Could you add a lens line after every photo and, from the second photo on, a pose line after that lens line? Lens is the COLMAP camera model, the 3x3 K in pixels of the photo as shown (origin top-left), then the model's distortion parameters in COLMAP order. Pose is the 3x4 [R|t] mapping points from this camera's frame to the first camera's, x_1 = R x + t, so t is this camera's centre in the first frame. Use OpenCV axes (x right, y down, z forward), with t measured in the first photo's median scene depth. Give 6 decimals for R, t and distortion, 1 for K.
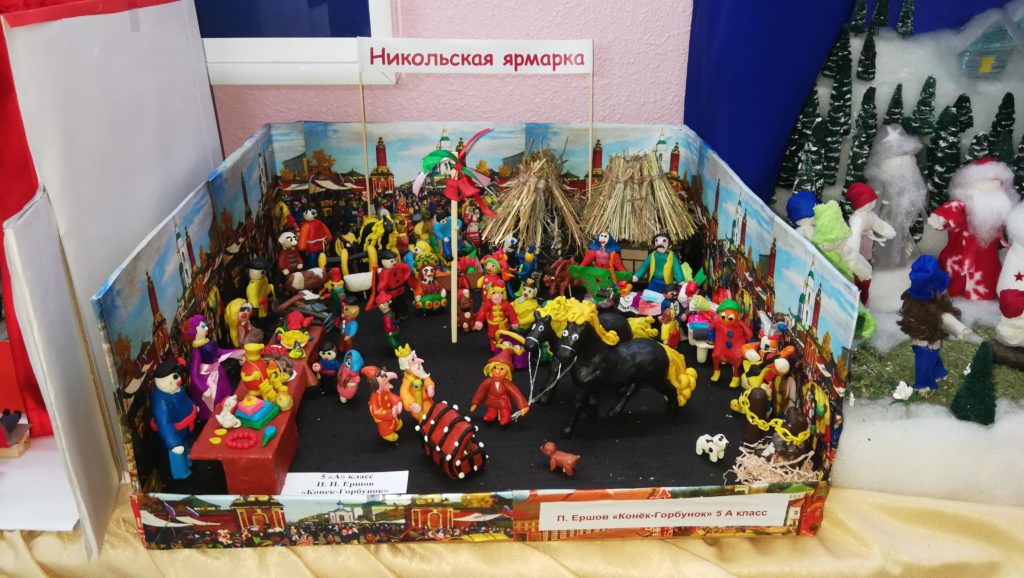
lens RADIAL K [[811.4, 0, 510.2], [0, 811.4, 281.4], [0, 0, 1]] dist [0.028155, -0.035074]
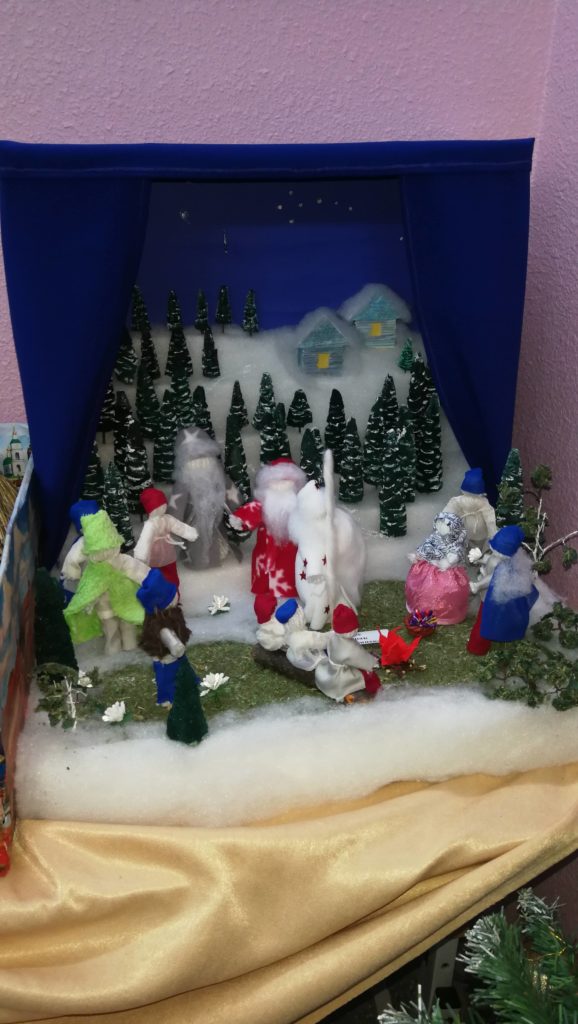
lens RADIAL K [[811.4, 0, 288.1], [0, 811.4, 513.8], [0, 0, 1]] dist [0.028155, -0.035074]
pose [[0.987643, -0.040639, 0.151362, 0.426082], [0.044853, 0.998692, -0.024531, -0.055355], [-0.150167, 0.031017, 0.988174, -0.004260]]
